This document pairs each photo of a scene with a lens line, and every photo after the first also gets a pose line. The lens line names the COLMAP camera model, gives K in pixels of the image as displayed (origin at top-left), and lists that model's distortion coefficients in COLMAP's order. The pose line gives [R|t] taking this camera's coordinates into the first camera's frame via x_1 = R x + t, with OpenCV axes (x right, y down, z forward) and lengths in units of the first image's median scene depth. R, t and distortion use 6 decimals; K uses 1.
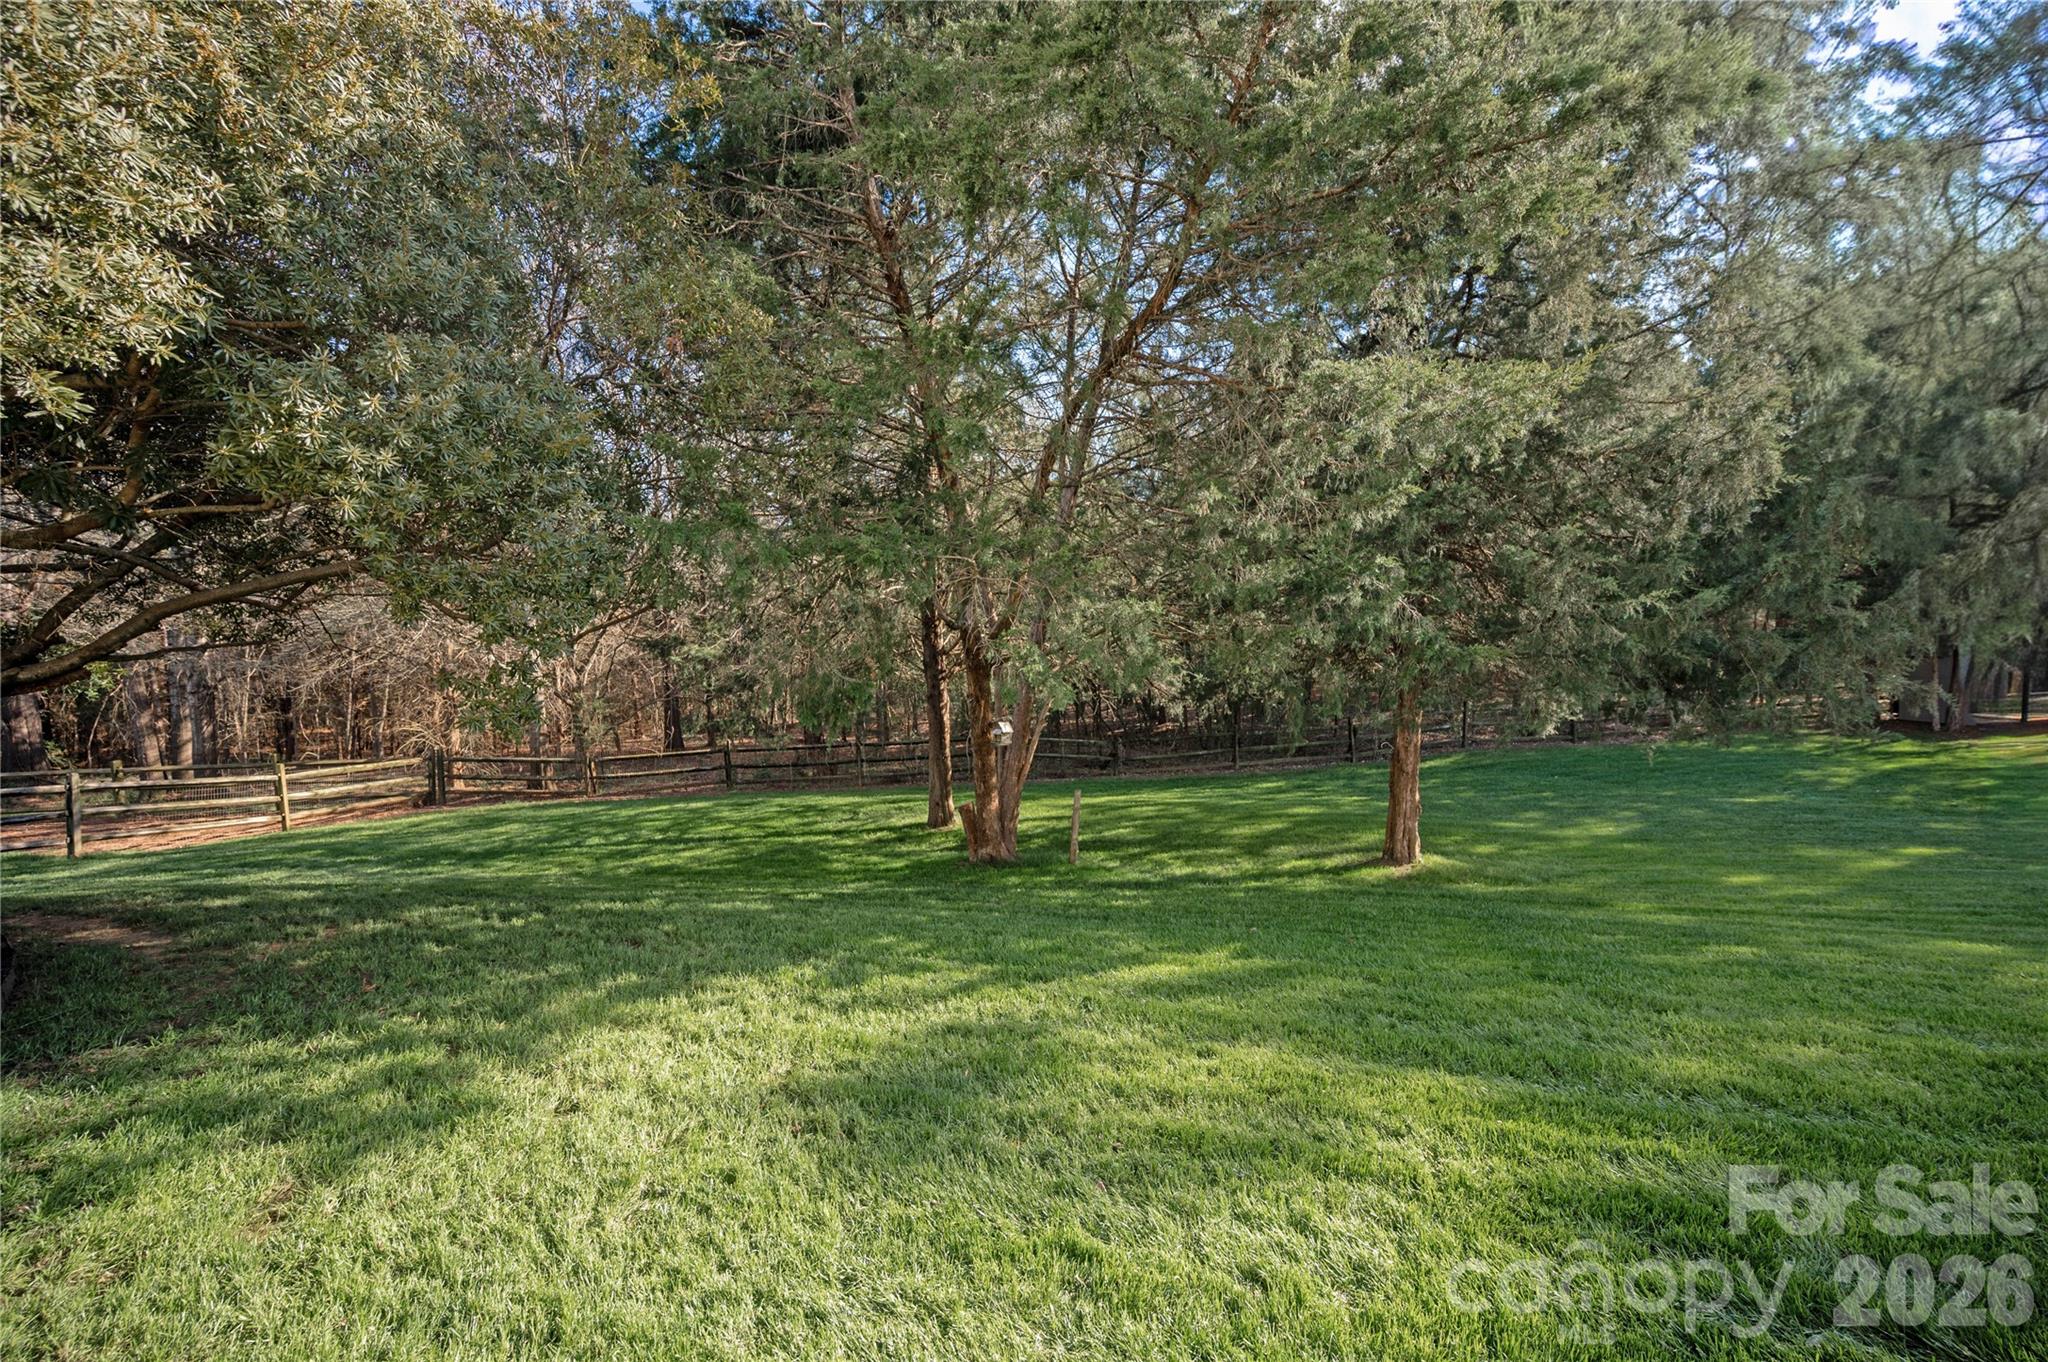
lens RADIAL K [[797.5, 0, 1049.3], [0, 797.5, 673.1], [0, 0, 1]] dist [0.002624, 0.000113]
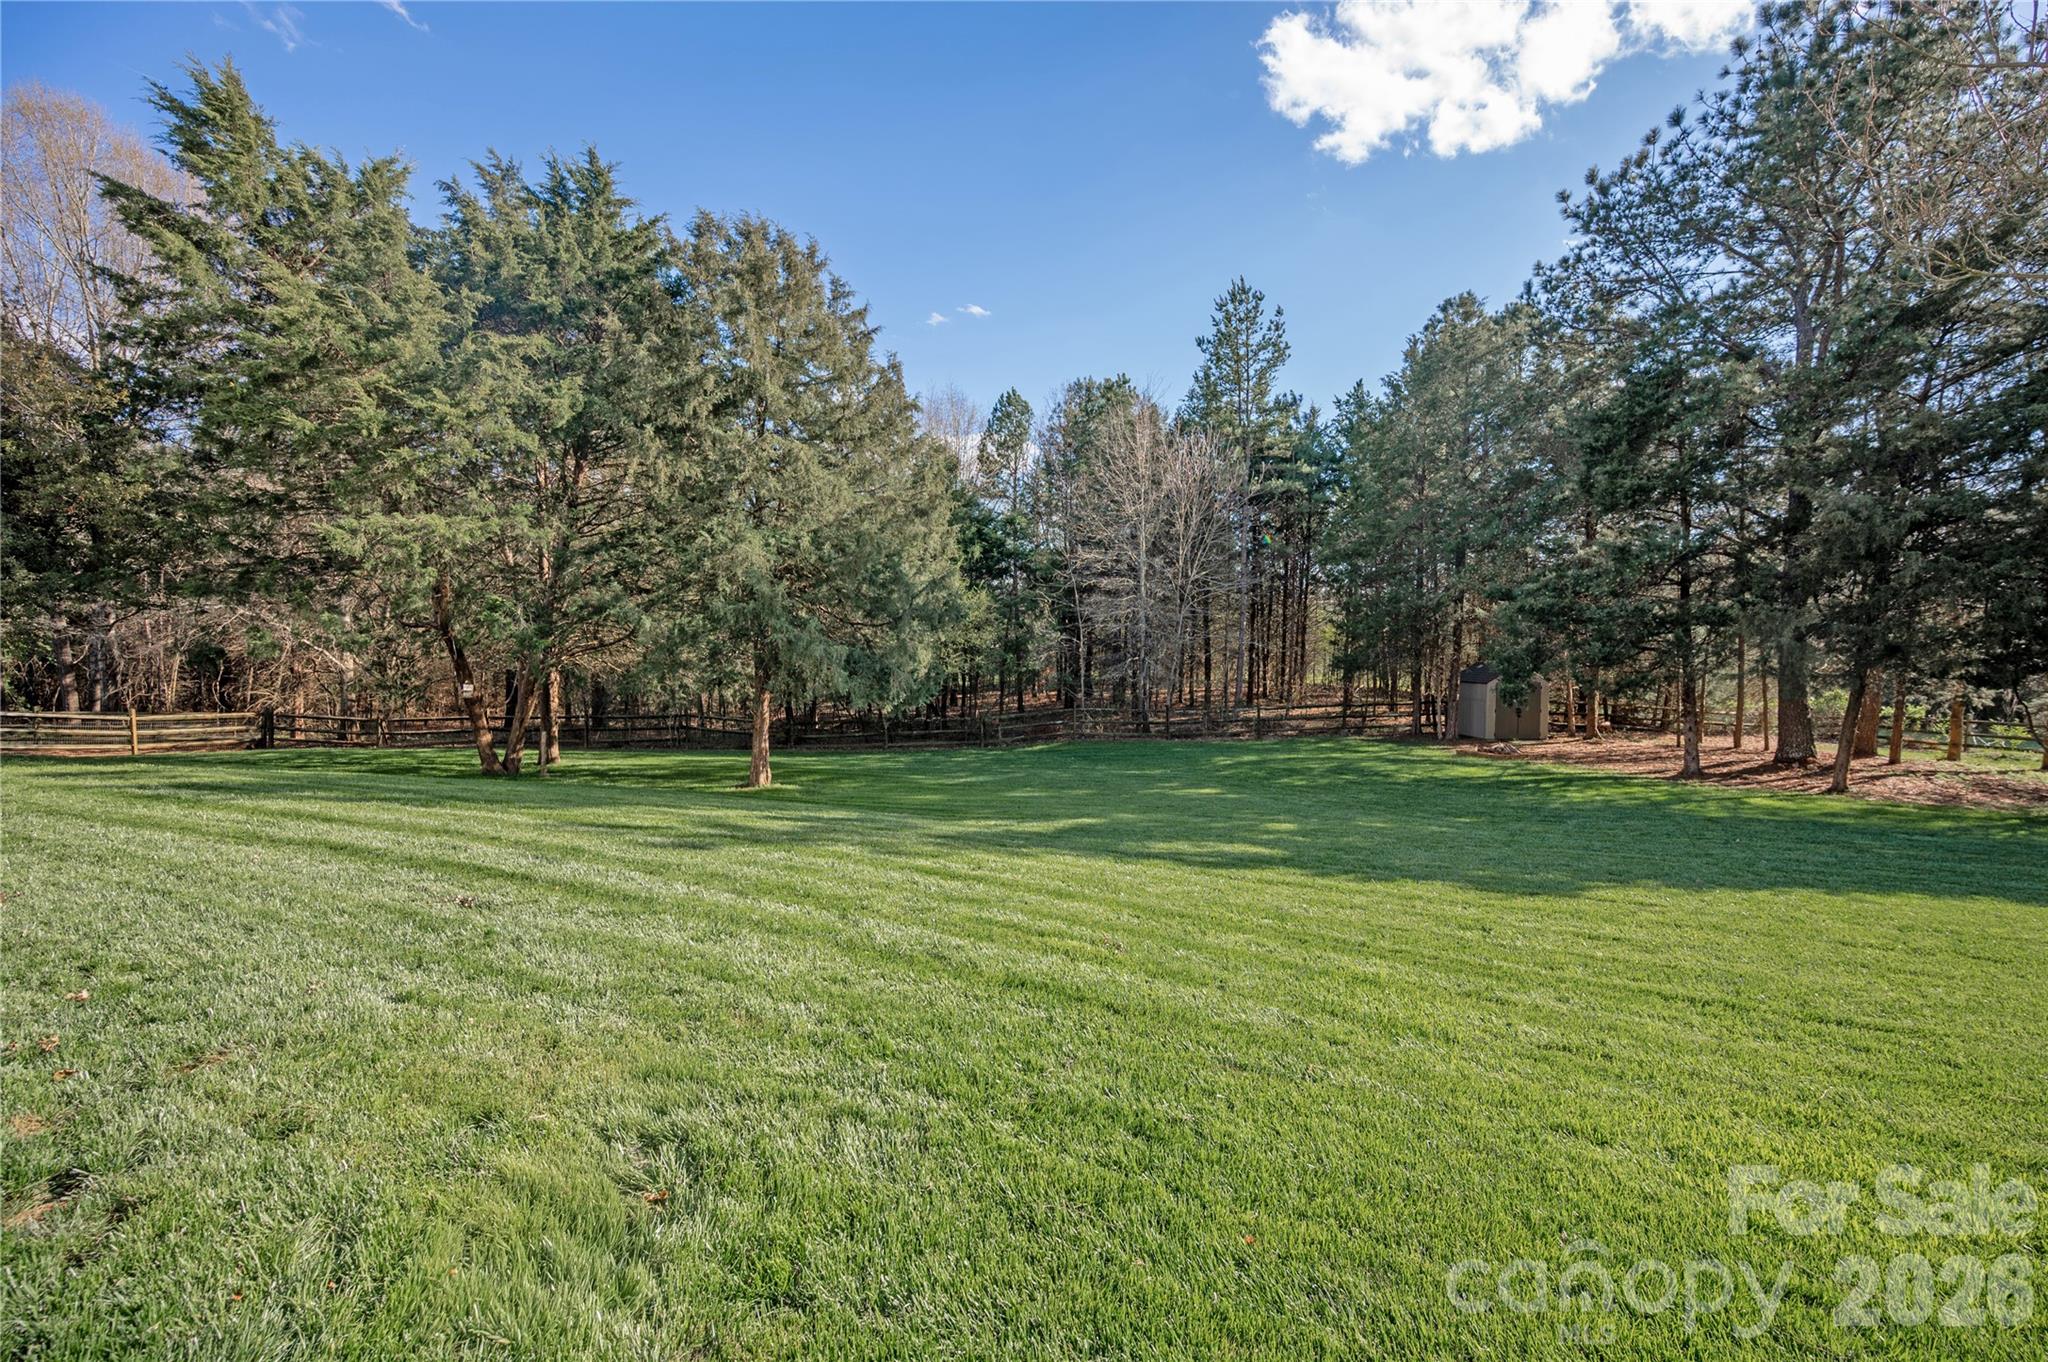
lens RADIAL K [[780.1, 0, 1024.0], [0, 780.1, 681.0], [0, 0, 1]] dist [-0.001260, 0.000184]
pose [[0.998969, 0.043223, -0.013855, 0.555522], [-0.043227, 0.999065, 0.000019, -0.000574], [0.013843, 0.000580, 0.999904, -0.301884]]
